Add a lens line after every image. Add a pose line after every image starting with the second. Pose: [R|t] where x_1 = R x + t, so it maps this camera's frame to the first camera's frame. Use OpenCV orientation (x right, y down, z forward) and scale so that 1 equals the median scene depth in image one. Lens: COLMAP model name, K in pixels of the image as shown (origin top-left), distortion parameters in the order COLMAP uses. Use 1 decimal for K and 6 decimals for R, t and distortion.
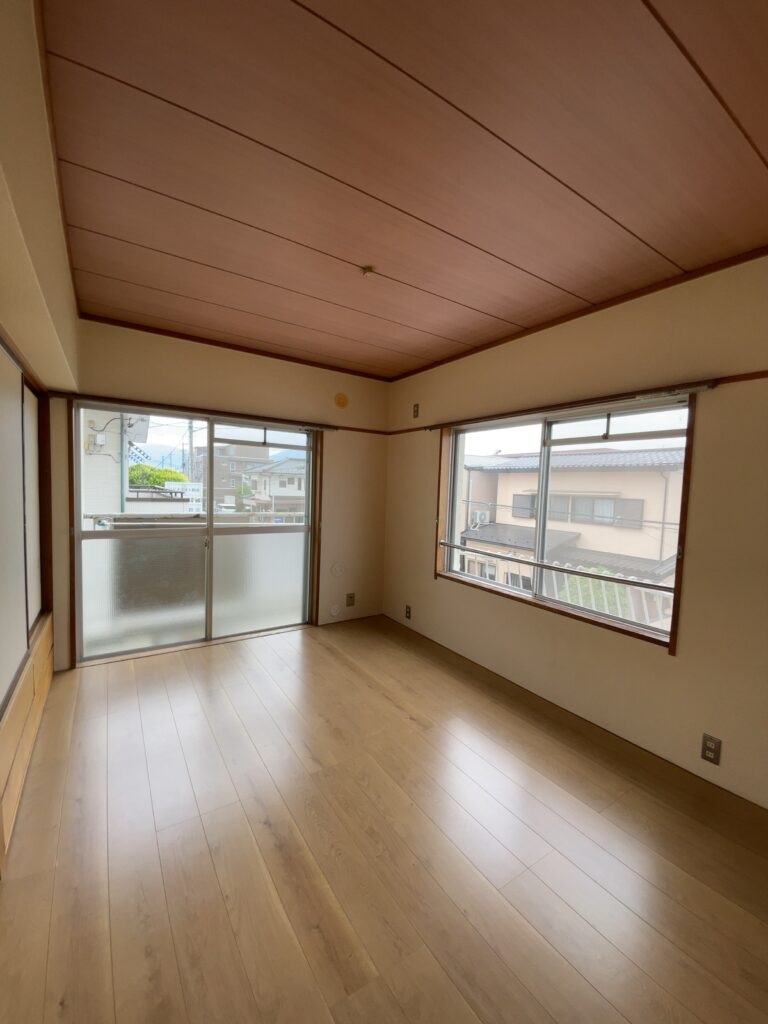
lens RADIAL K [[418.8, 0, 385.3], [0, 418.8, 512.2], [0, 0, 1]] dist [0.025837, -0.020571]
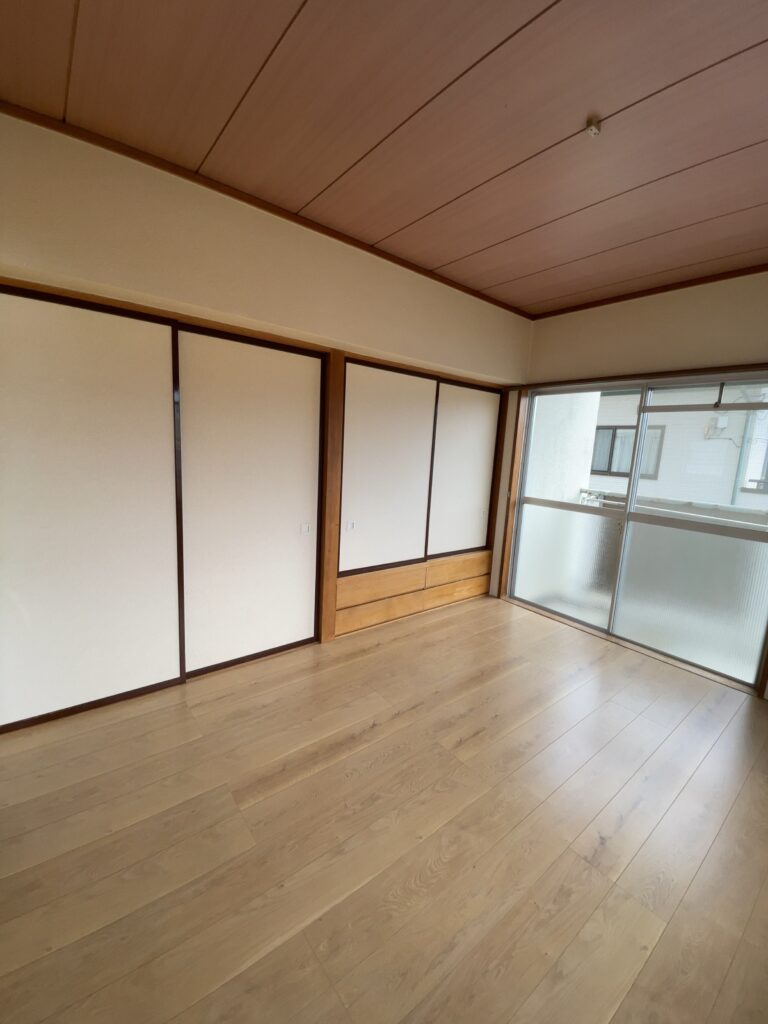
lens RADIAL K [[418.8, 0, 385.3], [0, 418.8, 512.2], [0, 0, 1]] dist [0.025837, -0.020571]
pose [[0.085263, 0.124865, -0.988503, 0.828218], [-0.112010, 0.987028, 0.115017, -0.011748], [0.990042, 0.100916, 0.098143, 0.837519]]
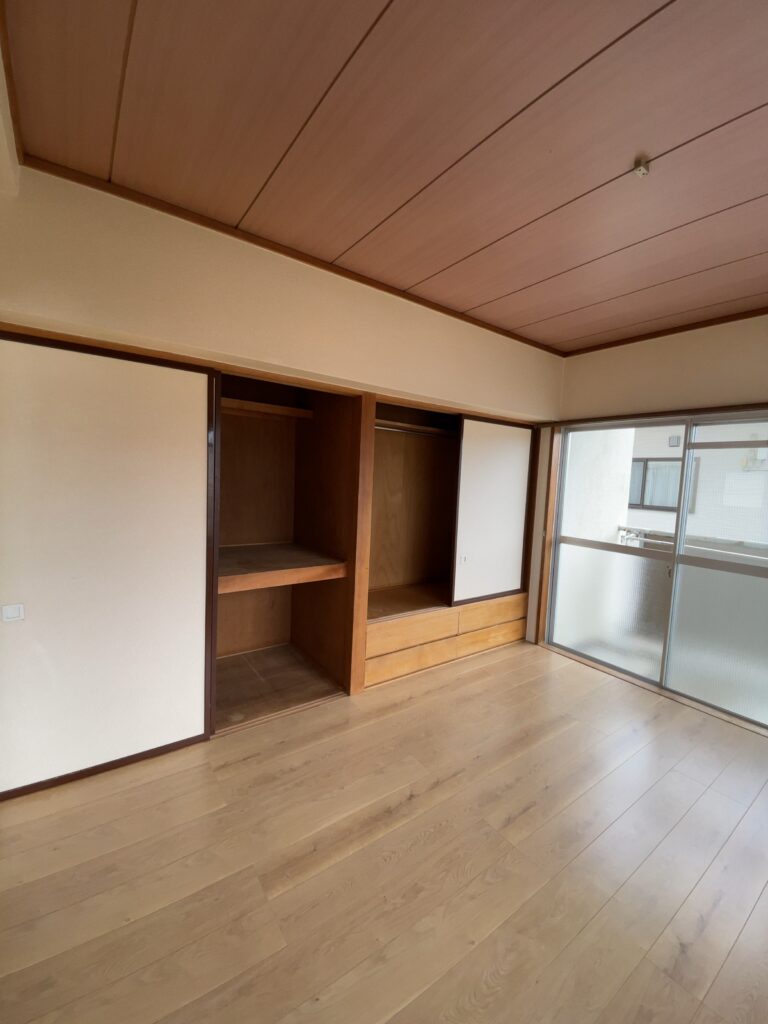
lens RADIAL K [[418.8, 0, 385.3], [0, 418.8, 512.2], [0, 0, 1]] dist [0.025837, -0.020571]
pose [[0.037794, 0.050755, -0.997996, 0.766041], [-0.104075, 0.993478, 0.046583, -0.044543], [0.993851, 0.102105, 0.042830, 0.795863]]
